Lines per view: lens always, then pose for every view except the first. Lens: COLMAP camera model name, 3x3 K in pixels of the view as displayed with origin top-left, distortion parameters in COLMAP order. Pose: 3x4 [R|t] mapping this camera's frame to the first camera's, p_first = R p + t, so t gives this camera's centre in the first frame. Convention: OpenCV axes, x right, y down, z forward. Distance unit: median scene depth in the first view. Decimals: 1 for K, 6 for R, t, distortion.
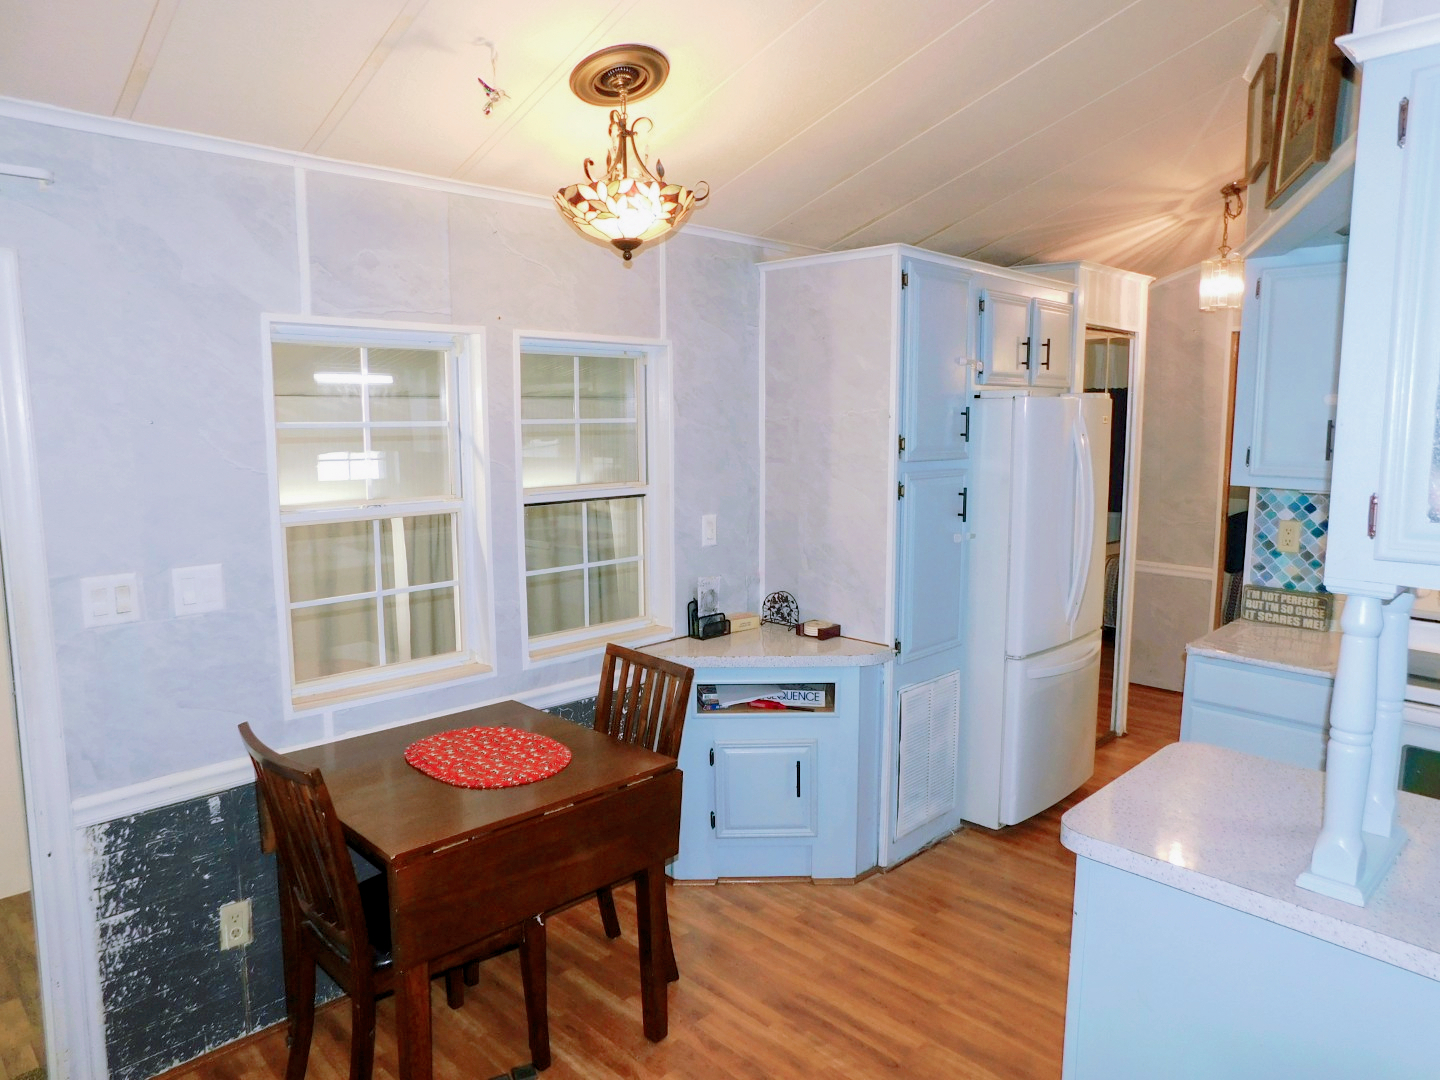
lens RADIAL K [[952.0, 0, 722.1], [0, 952.0, 538.5], [0, 0, 1]] dist [-0.066618, 0.052239]
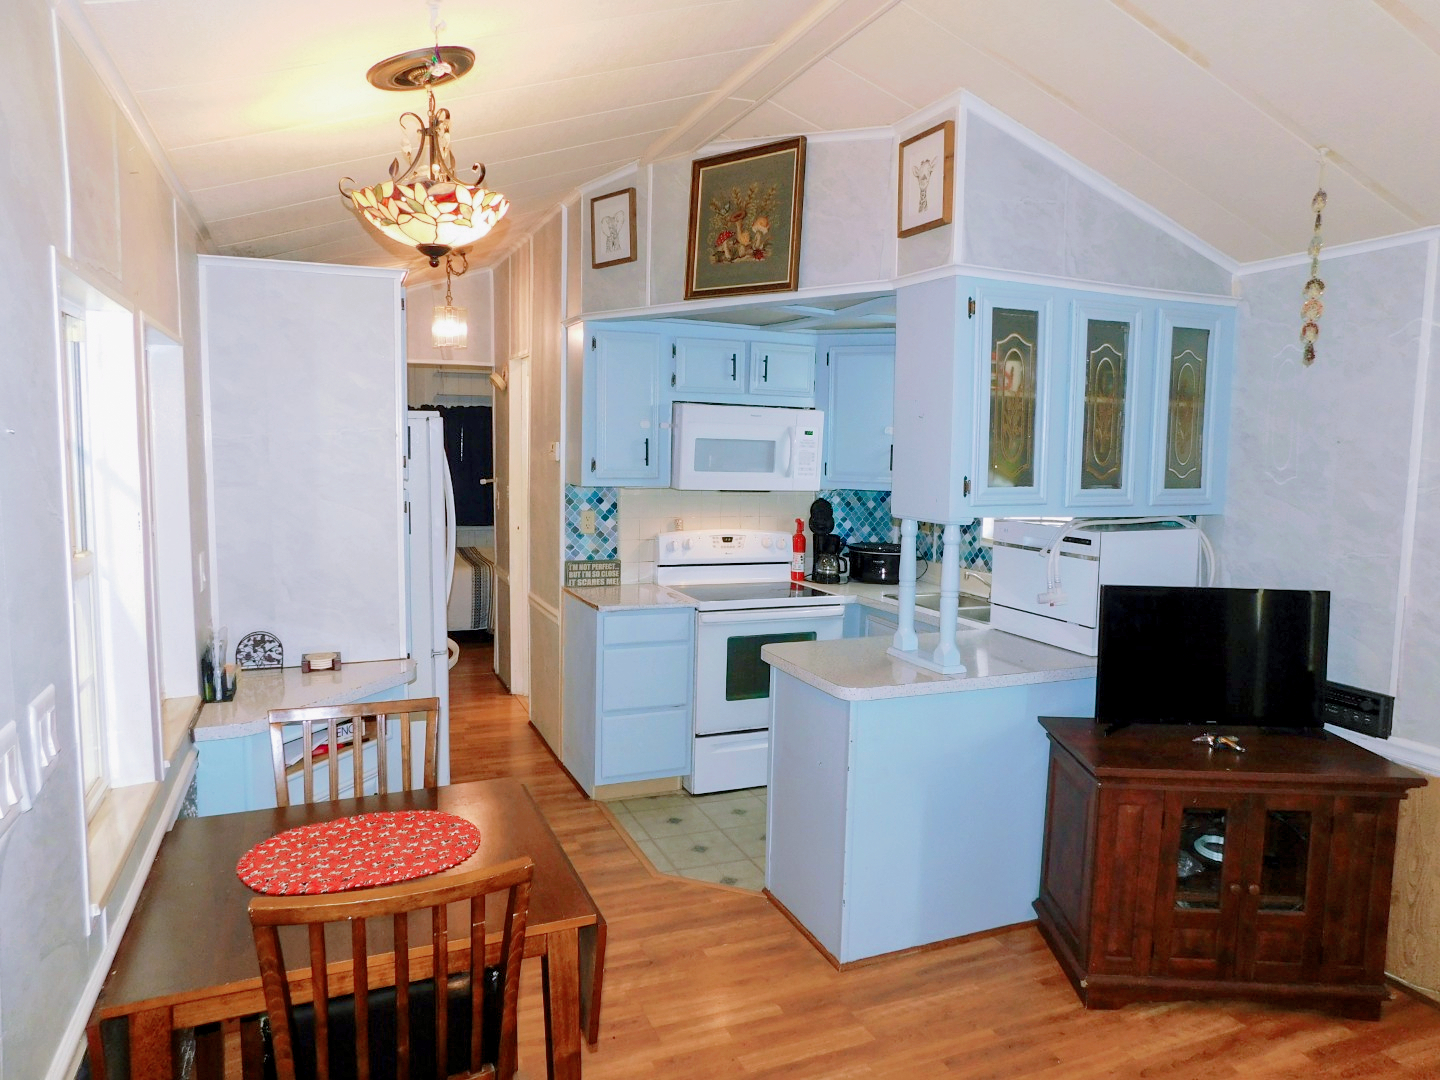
lens RADIAL K [[952.0, 0, 725.8], [0, 952.0, 540.1], [0, 0, 1]] dist [-0.066618, 0.052239]
pose [[0.379319, -0.095321, 0.920343, -0.610577], [0.115872, 0.991742, 0.054960, -0.029331], [-0.917982, 0.085795, 0.387232, 0.273207]]
